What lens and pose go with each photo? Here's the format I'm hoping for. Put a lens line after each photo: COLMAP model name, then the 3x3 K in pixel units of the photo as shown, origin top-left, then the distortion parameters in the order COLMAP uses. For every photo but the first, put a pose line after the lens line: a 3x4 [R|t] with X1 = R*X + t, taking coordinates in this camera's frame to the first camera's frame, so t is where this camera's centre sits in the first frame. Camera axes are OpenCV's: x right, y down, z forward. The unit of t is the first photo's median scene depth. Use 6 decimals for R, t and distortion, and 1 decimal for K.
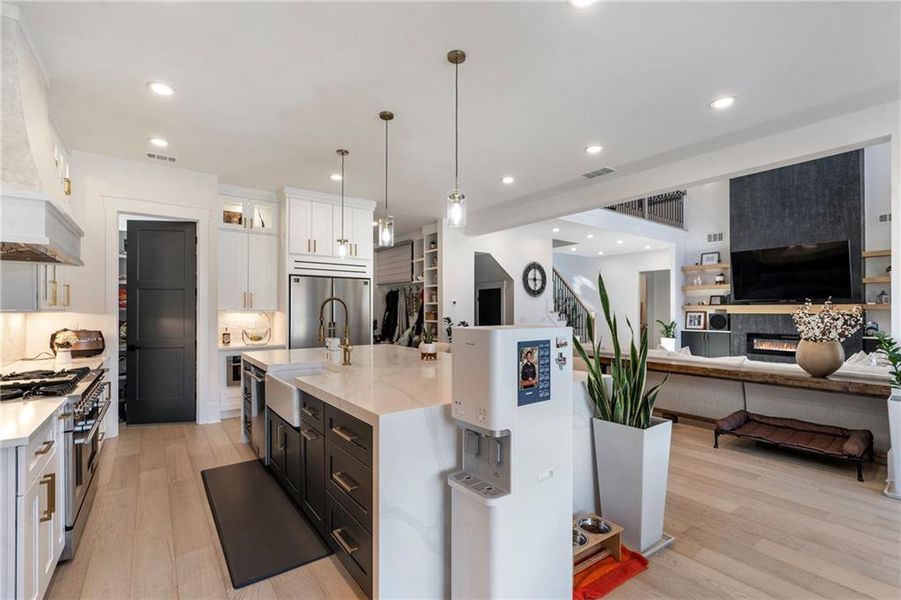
lens RADIAL K [[421.9, 0, 453.0], [0, 421.9, 304.5], [0, 0, 1]] dist [-0.009100, 0.000052]
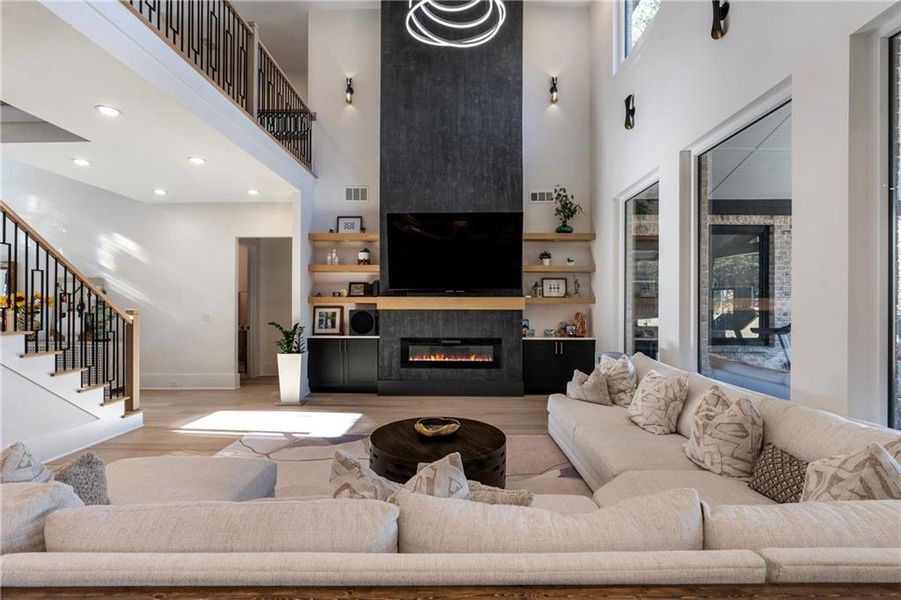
lens RADIAL K [[421.9, 0, 453.0], [0, 421.9, 304.5], [0, 0, 1]] dist [-0.009100, 0.000052]
pose [[0.627932, 0.003448, 0.778261, 0.210106], [-0.012250, 0.999910, 0.005453, 0.008434], [-0.778172, -0.012958, 0.627918, 0.476353]]
